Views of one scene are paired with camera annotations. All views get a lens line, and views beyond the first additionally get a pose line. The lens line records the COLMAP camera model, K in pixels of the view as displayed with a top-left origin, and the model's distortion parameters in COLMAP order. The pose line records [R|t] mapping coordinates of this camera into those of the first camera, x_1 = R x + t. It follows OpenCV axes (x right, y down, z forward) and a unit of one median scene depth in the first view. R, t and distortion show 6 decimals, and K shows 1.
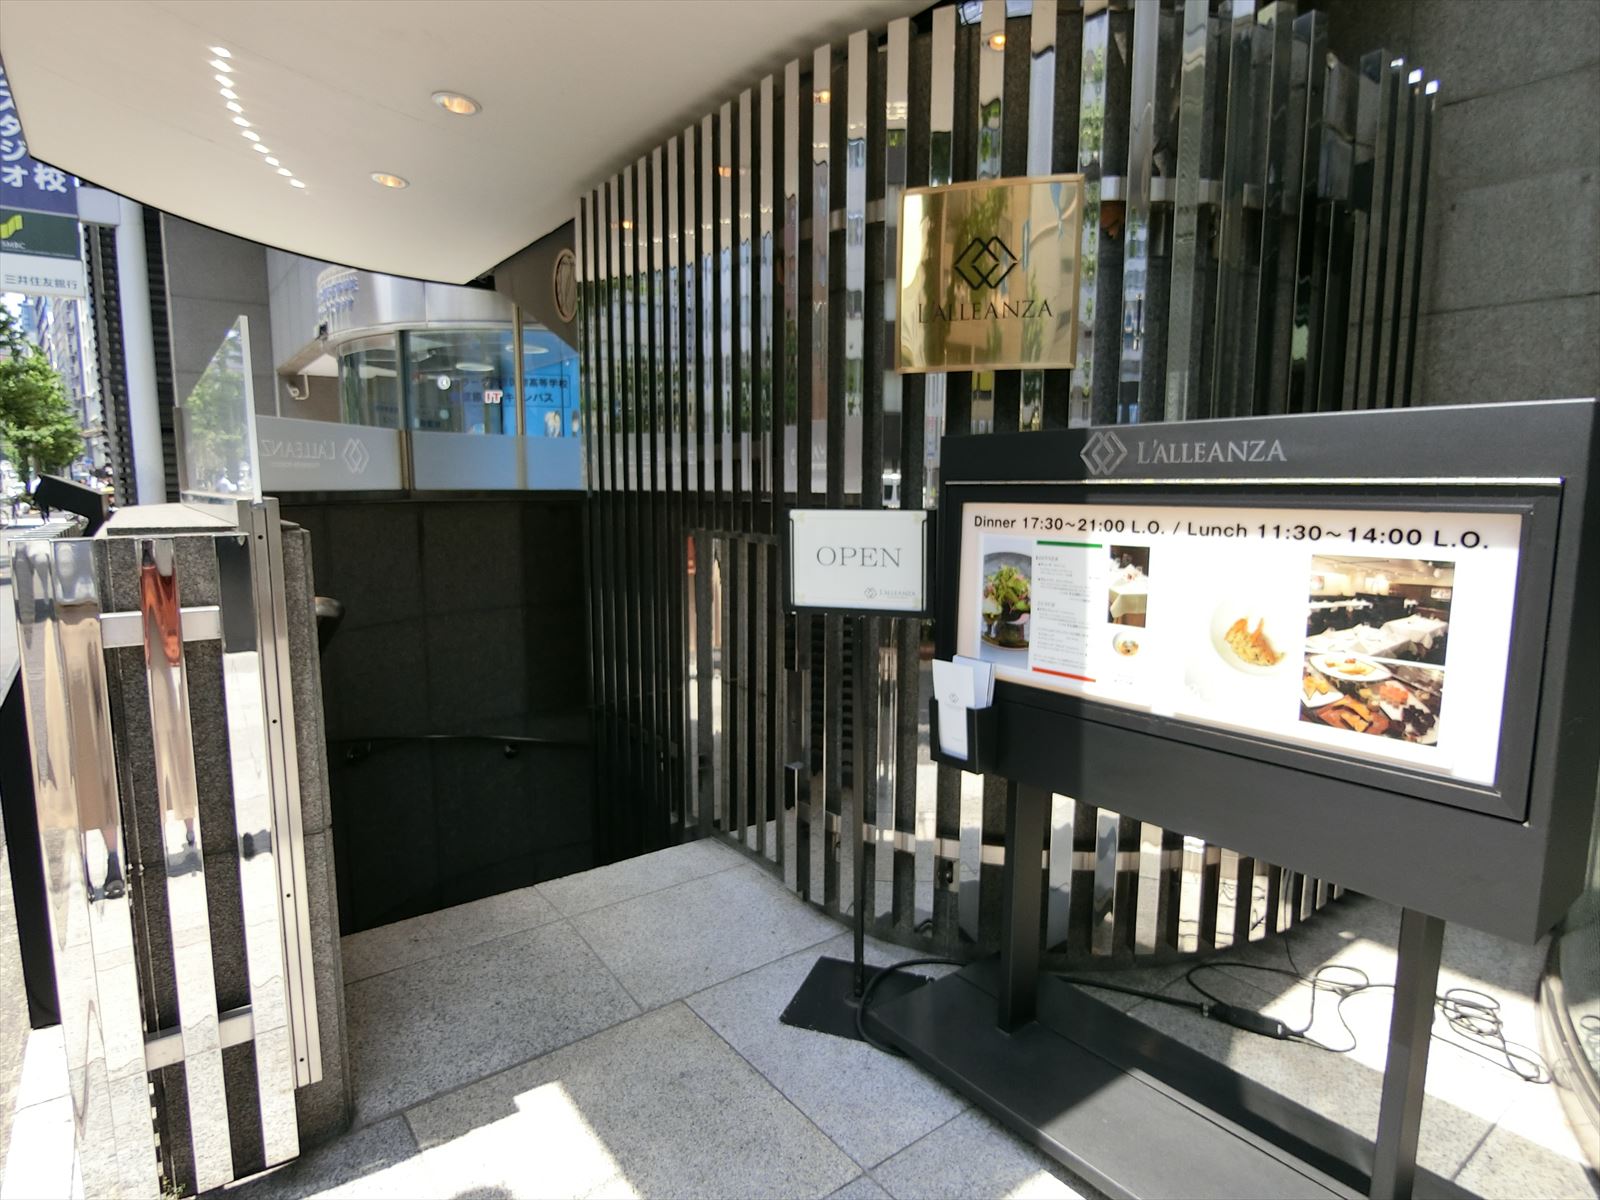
lens RADIAL K [[888.6, 0, 803.5], [0, 888.6, 605.1], [0, 0, 1]] dist [-0.019475, 0.000325]
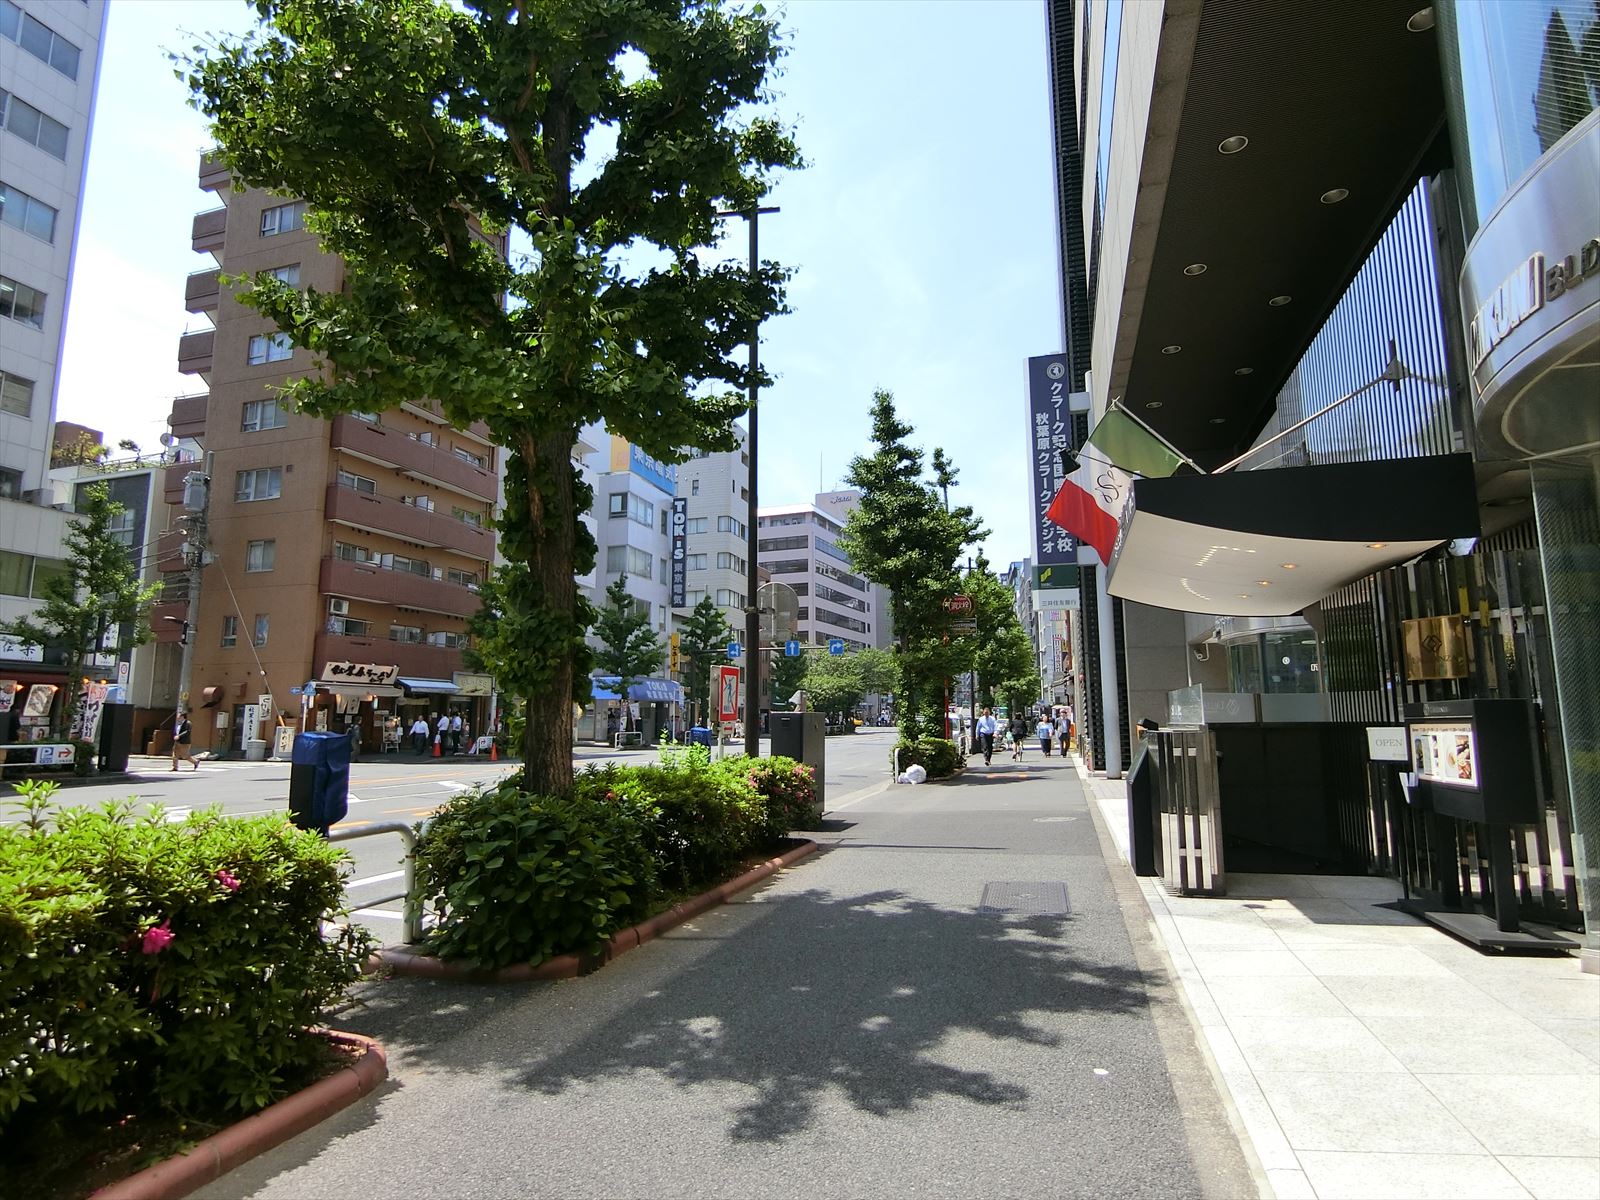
lens RADIAL K [[888.6, 0, 805.1], [0, 888.6, 598.7], [0, 0, 1]] dist [-0.019475, 0.000325]
pose [[0.598473, -0.118747, -0.792293, 1.287757], [-0.095789, 0.971253, -0.217926, 0.309335], [0.795395, 0.206316, 0.569895, -2.361611]]
